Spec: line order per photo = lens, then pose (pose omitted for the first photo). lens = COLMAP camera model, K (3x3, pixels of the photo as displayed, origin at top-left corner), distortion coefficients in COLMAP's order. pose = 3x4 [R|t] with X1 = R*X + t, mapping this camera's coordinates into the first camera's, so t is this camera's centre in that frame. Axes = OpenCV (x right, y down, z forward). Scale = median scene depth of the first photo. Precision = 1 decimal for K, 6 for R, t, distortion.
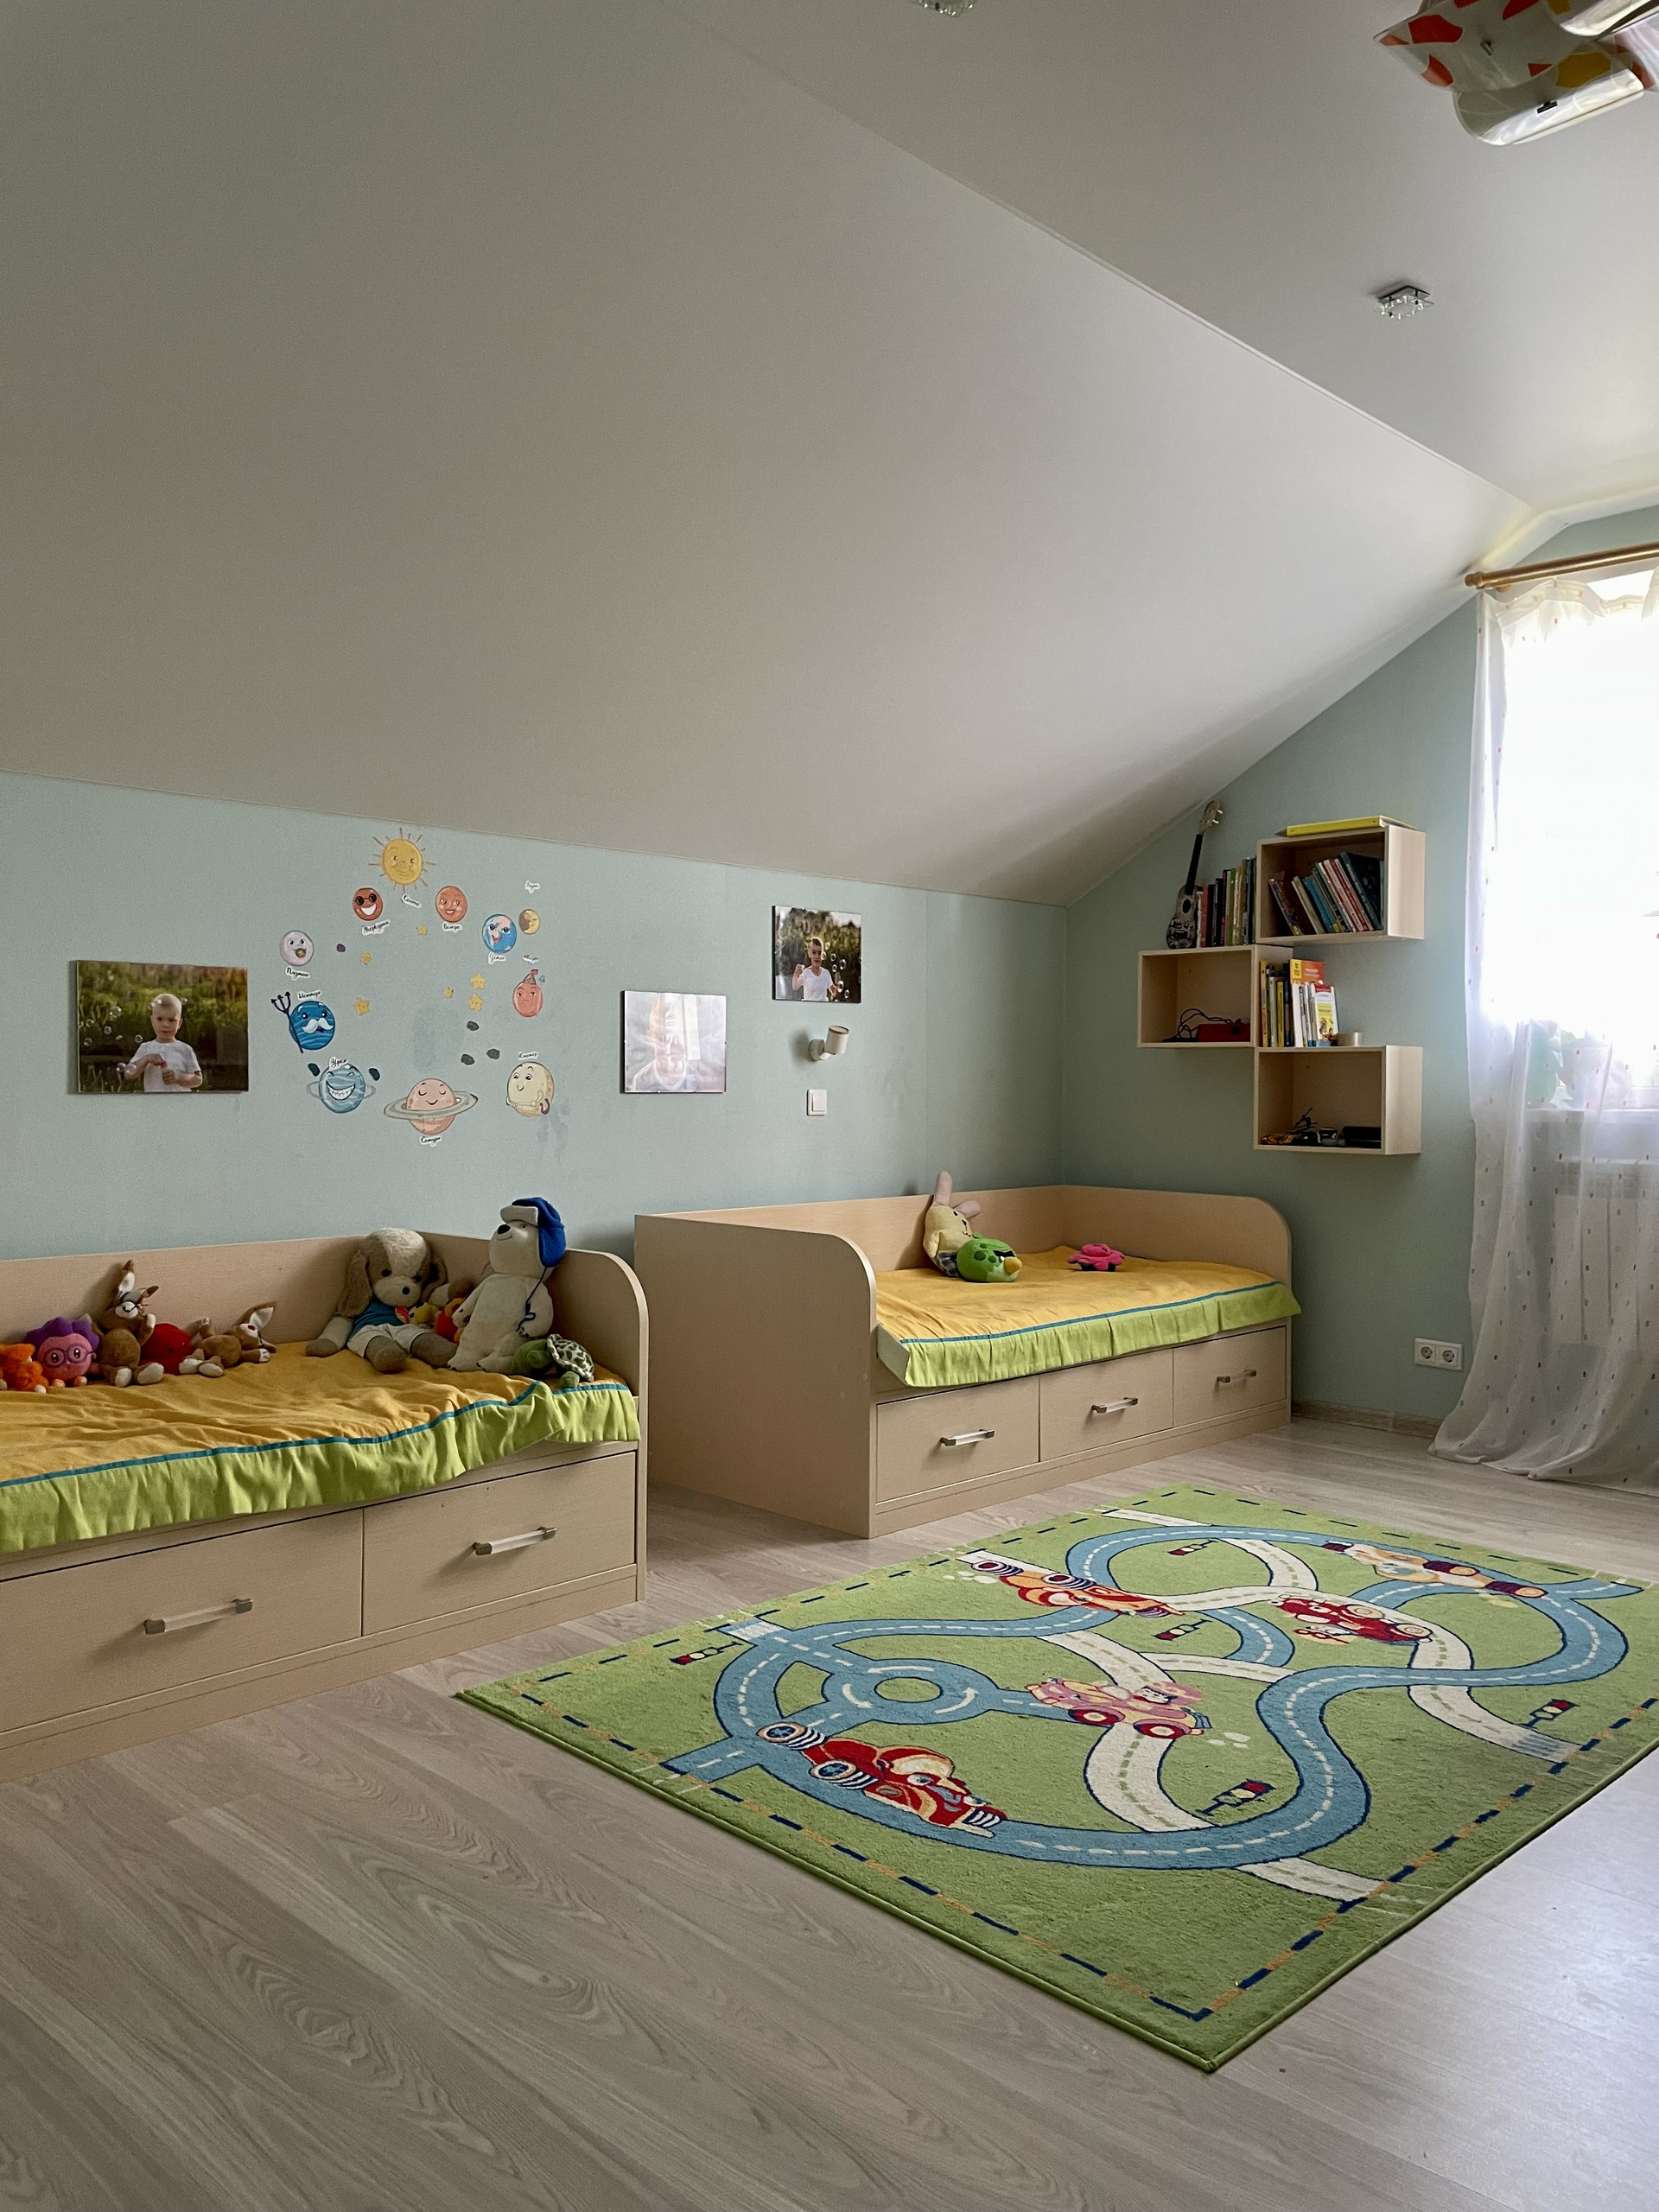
lens RADIAL K [[1674.4, 0, 807.6], [0, 1674.4, 1108.7], [0, 0, 1]] dist [0.080358, -0.107145]
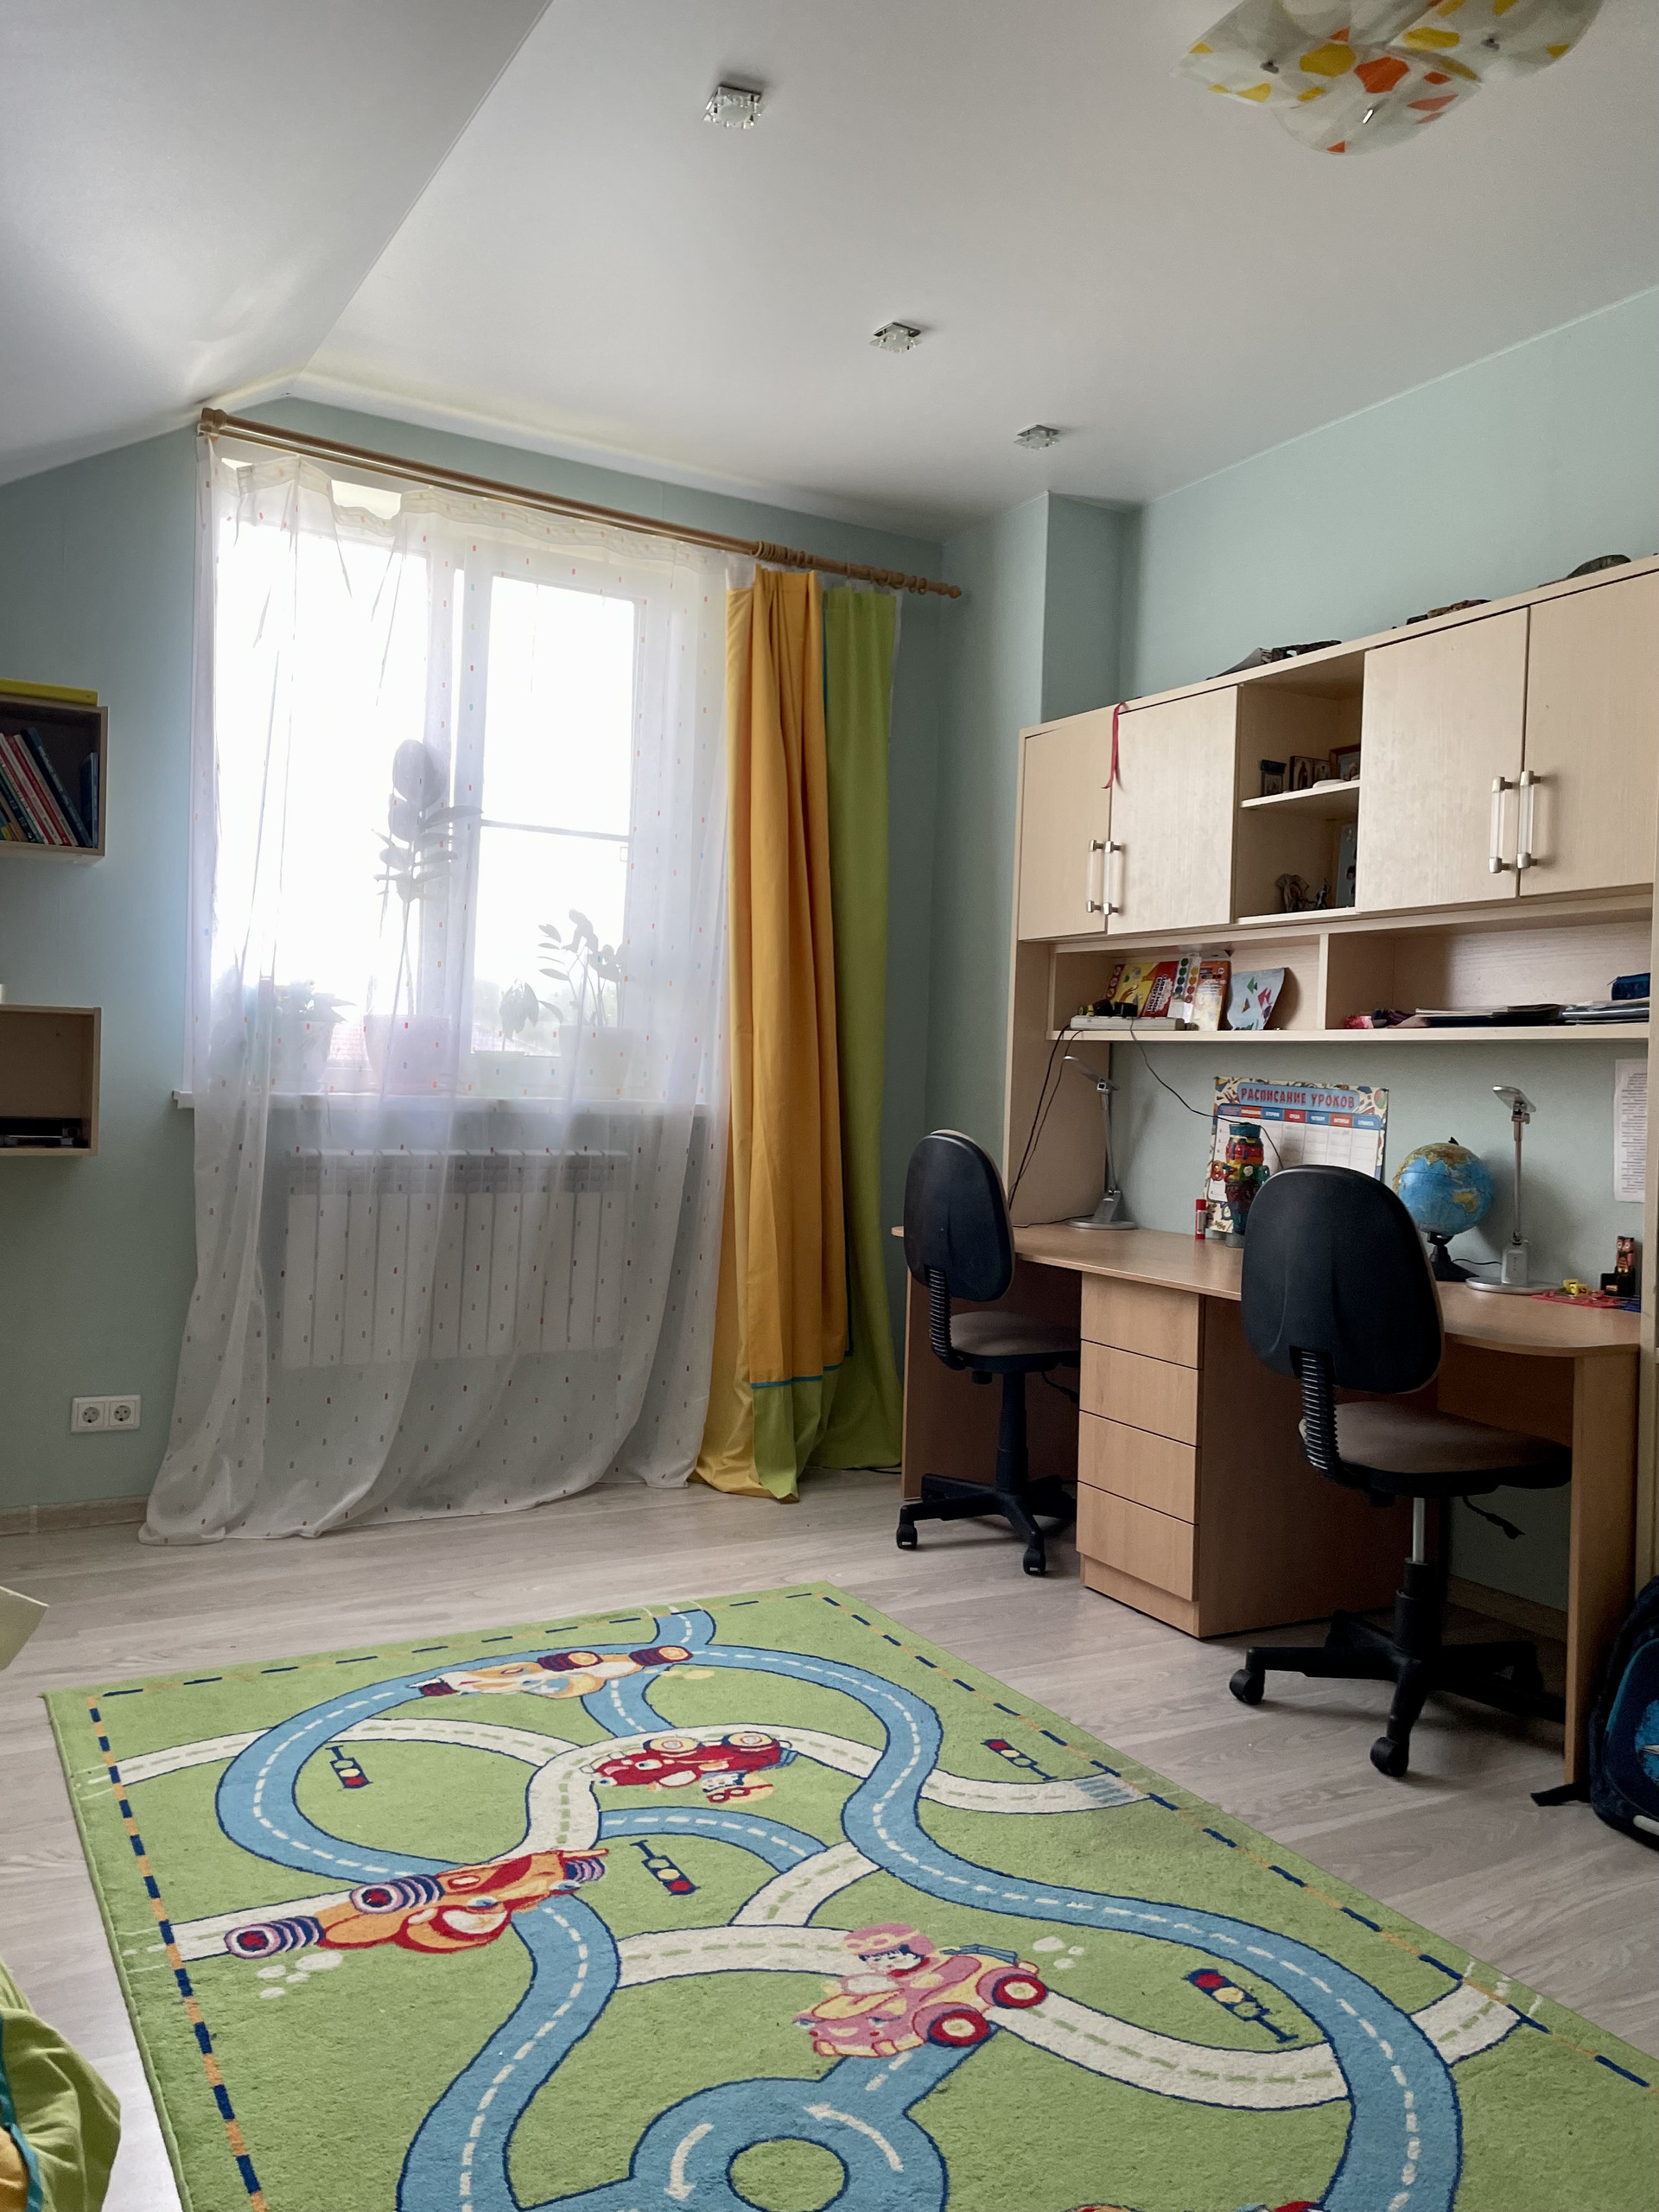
lens RADIAL K [[1674.4, 0, 807.8], [0, 1674.4, 1088.3], [0, 0, 1]] dist [0.080358, -0.107145]
pose [[0.262526, -0.007692, 0.964894, -0.407780], [-0.009375, 0.999901, 0.010522, -0.017855], [-0.964879, -0.011808, 0.262428, 0.725279]]
